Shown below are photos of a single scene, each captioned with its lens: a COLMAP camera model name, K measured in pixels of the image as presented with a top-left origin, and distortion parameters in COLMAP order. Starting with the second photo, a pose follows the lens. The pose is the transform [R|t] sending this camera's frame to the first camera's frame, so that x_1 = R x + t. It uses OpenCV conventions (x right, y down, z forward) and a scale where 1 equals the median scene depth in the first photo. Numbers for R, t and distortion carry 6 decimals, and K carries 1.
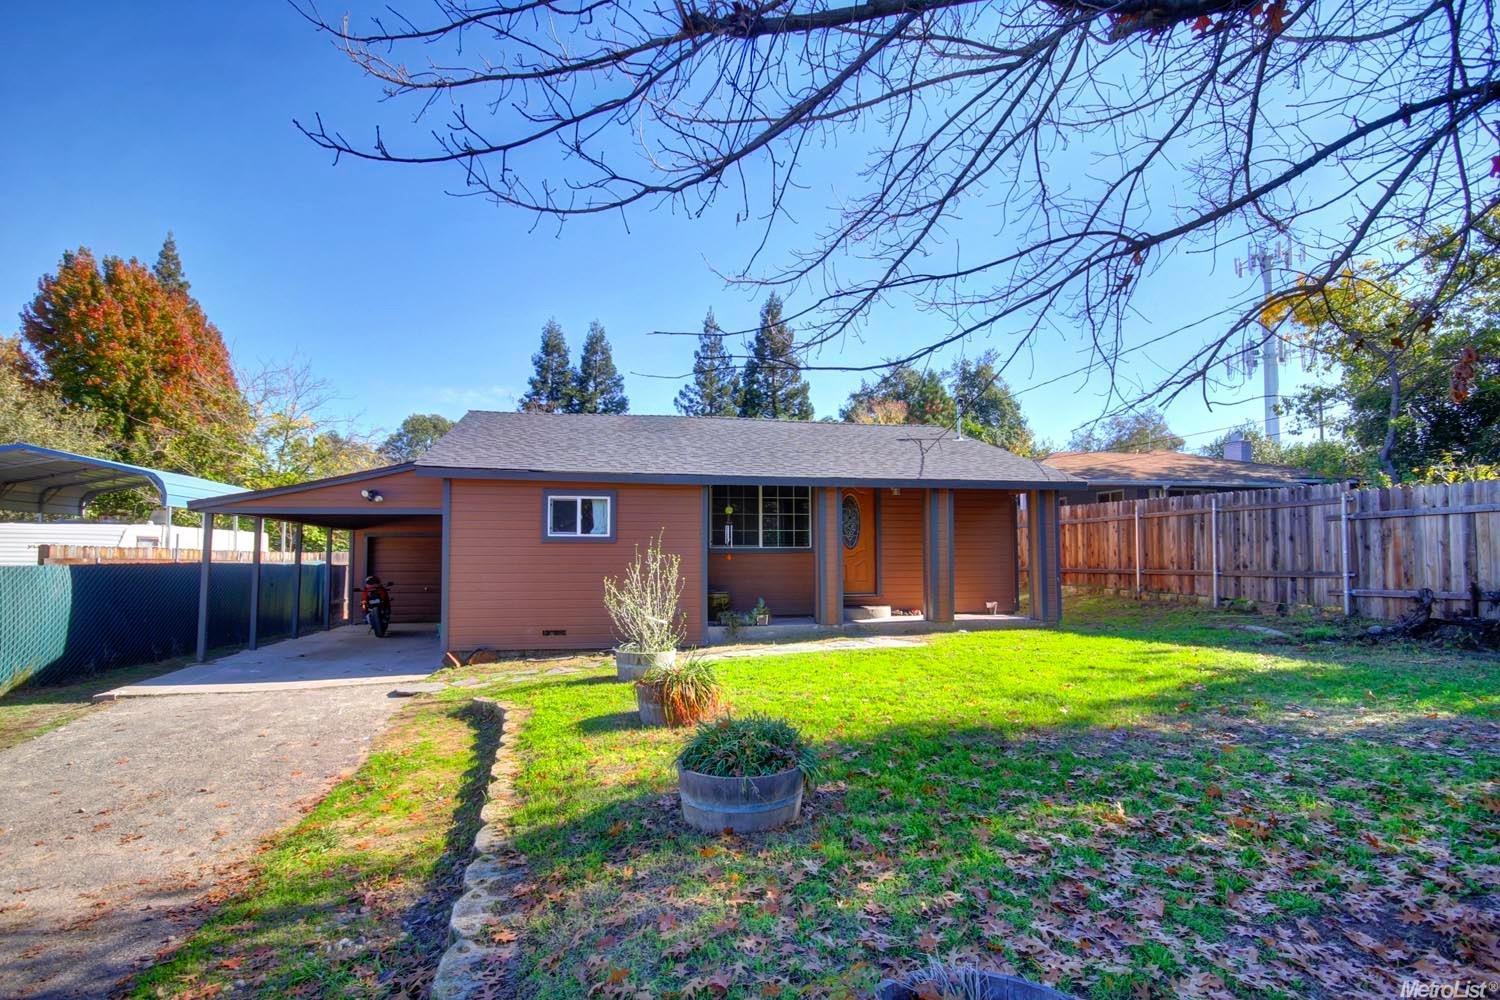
lens RADIAL K [[597.7, 0, 744.2], [0, 597.7, 524.1], [0, 0, 1]] dist [0.003354, 0.000410]
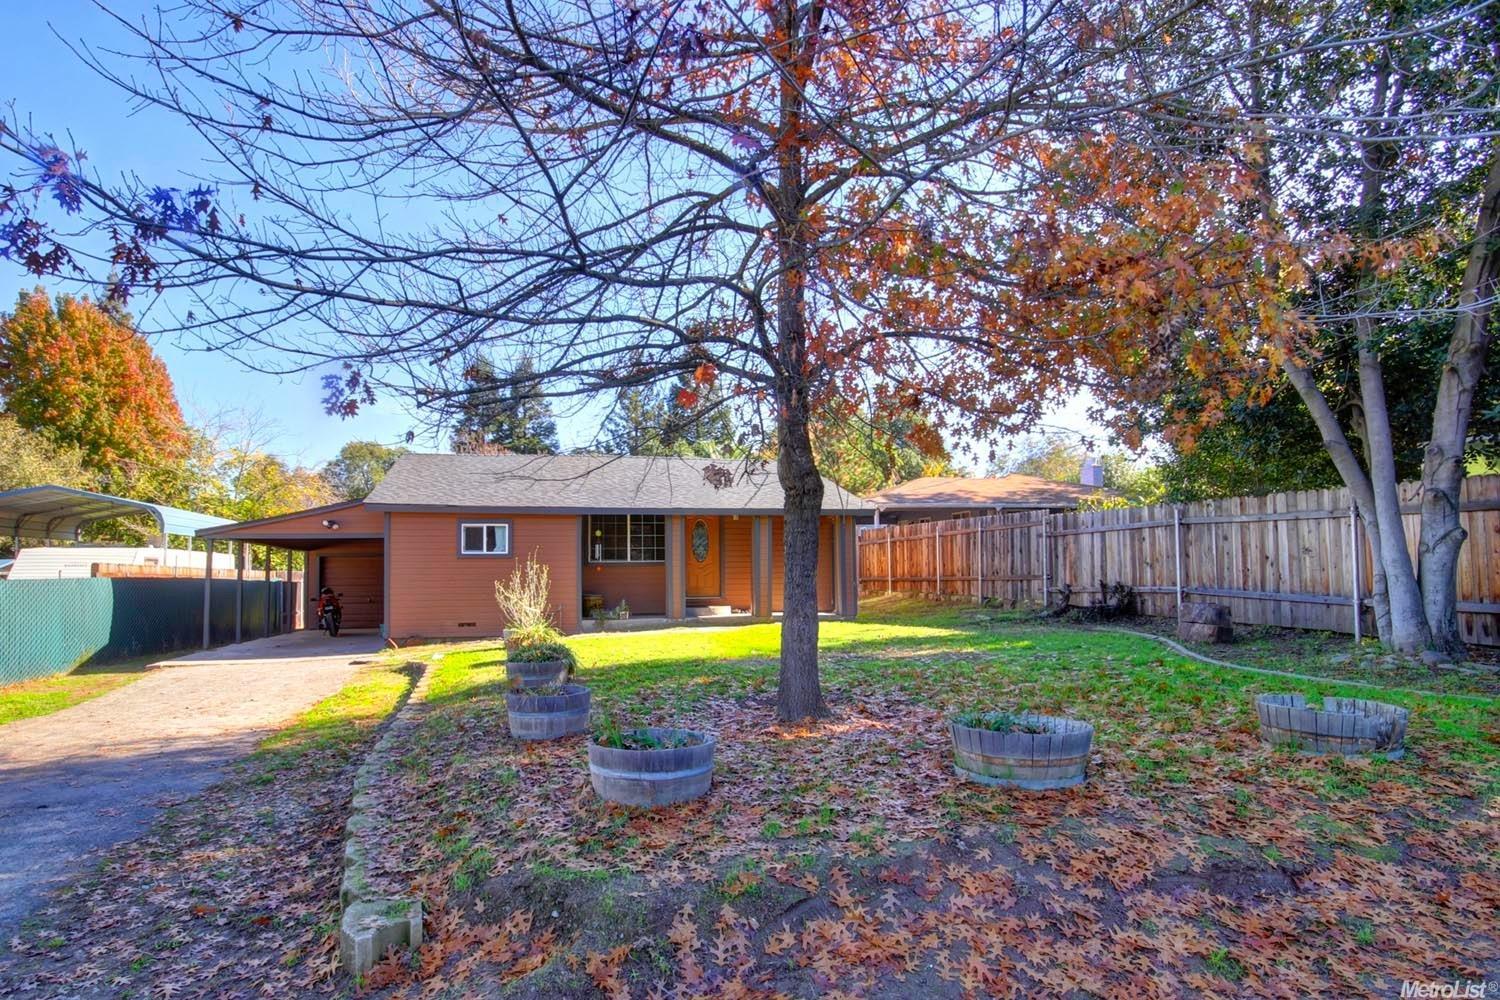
lens RADIAL K [[573.4, 0, 669.5], [0, 573.4, 544.3], [0, 0, 1]] dist [-0.001441, -0.000055]
pose [[0.999964, -0.008304, 0.002002, 0.116784], [0.008300, 0.999964, 0.001914, 0.000425], [-0.002018, -0.001898, 0.999996, -0.250581]]
